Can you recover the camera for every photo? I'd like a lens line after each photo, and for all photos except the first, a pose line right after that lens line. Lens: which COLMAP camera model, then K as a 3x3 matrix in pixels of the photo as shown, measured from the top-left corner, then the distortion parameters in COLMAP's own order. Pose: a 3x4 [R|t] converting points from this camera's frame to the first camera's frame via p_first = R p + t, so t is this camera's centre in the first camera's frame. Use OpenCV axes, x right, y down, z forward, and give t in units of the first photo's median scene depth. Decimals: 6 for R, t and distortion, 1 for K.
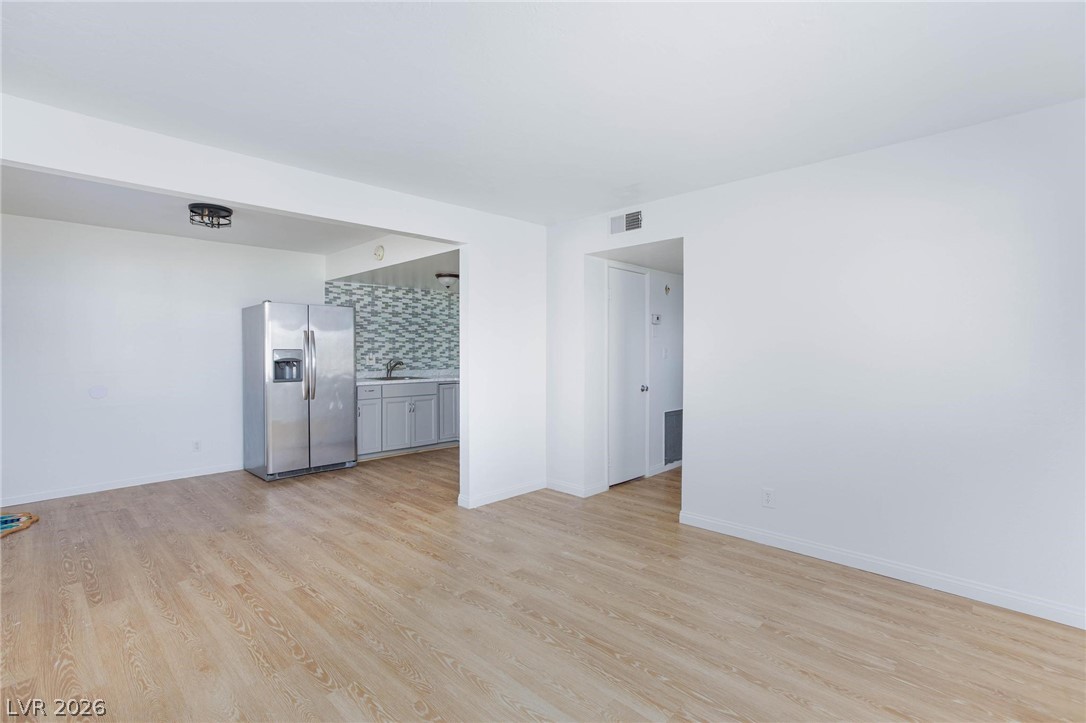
lens RADIAL K [[499.2, 0, 540.2], [0, 499.2, 349.9], [0, 0, 1]] dist [-0.013375, 0.008968]
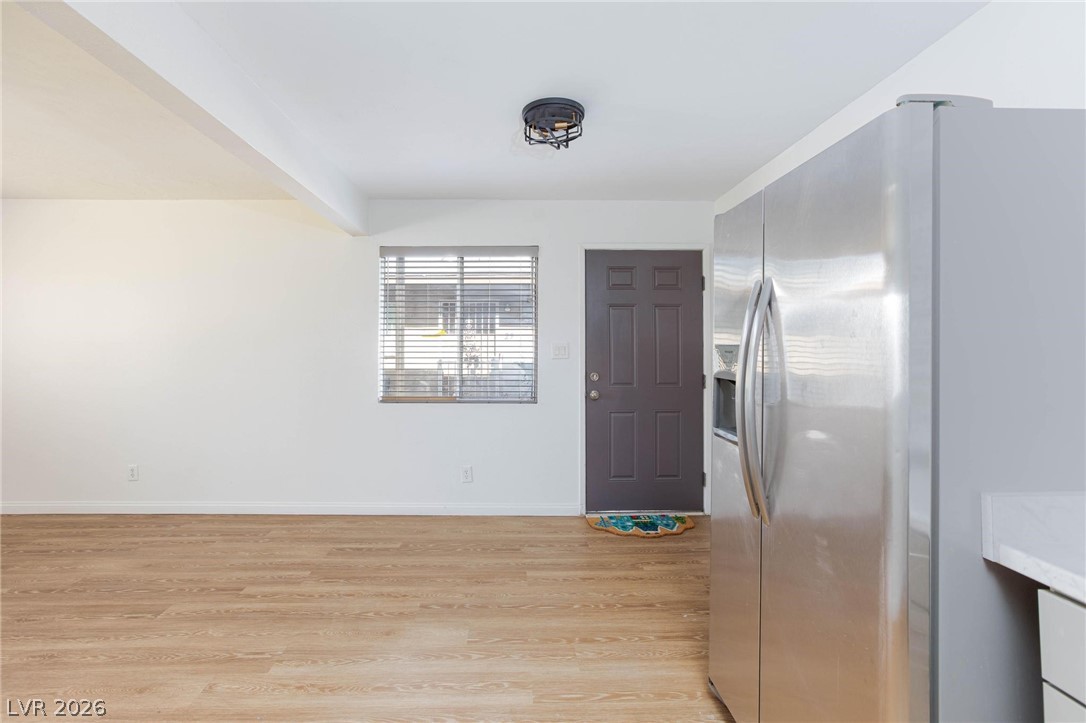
lens RADIAL K [[499.2, 0, 518.5], [0, 499.2, 348.5], [0, 0, 1]] dist [-0.013375, 0.008968]
pose [[-0.710772, 0.001820, -0.703420, -0.257191], [0.002487, 0.999997, 0.000074, 0.002520], [0.703418, -0.001697, -0.710774, 1.707063]]
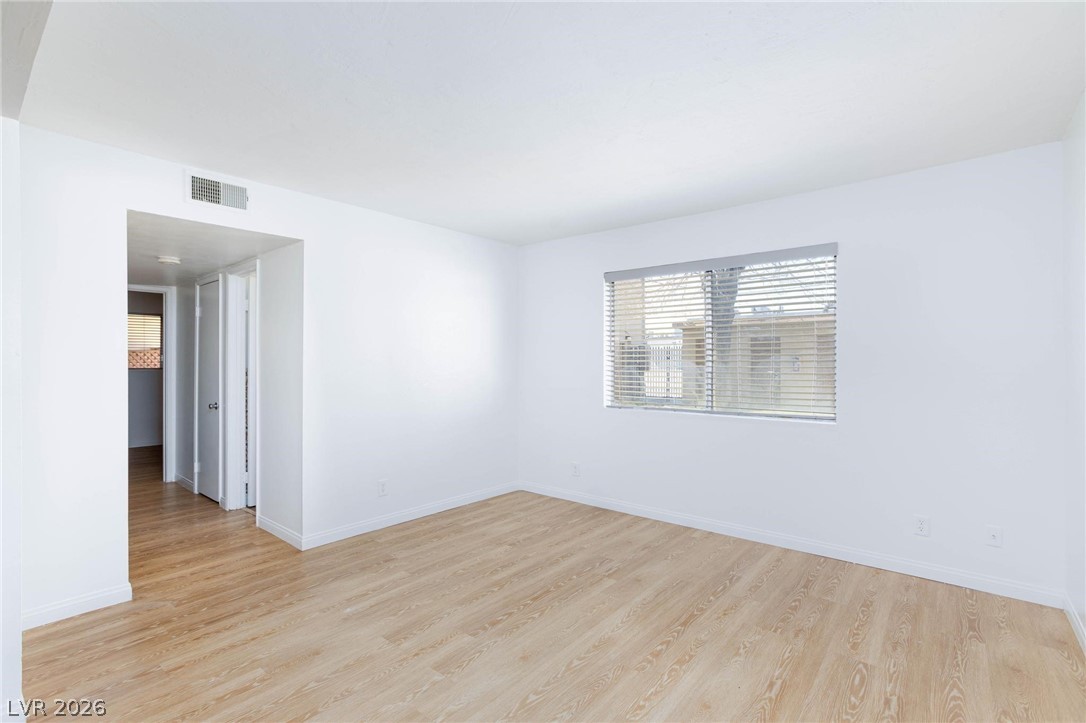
lens RADIAL K [[499.2, 0, 535.4], [0, 499.2, 363.3], [0, 0, 1]] dist [-0.013375, 0.008968]
pose [[-0.064058, 0.002672, 0.997943, -0.755655], [-0.002450, 0.999993, -0.002834, 0.002204], [-0.997943, -0.002627, -0.064051, 0.717791]]
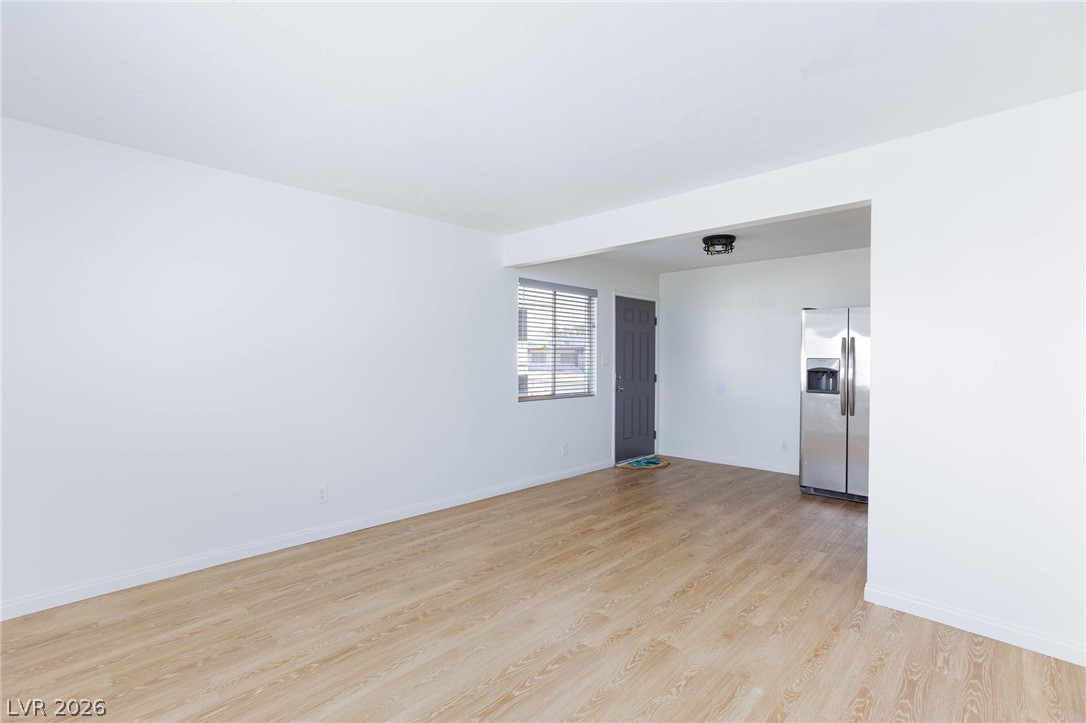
lens RADIAL K [[499.2, 0, 539.7], [0, 499.2, 363.1], [0, 0, 1]] dist [-0.013375, 0.008968]
pose [[0.002751, 0.012750, -0.999915, 0.634228], [-0.001795, 0.999917, 0.012745, -0.004740], [0.999995, 0.001760, 0.002774, 0.699635]]
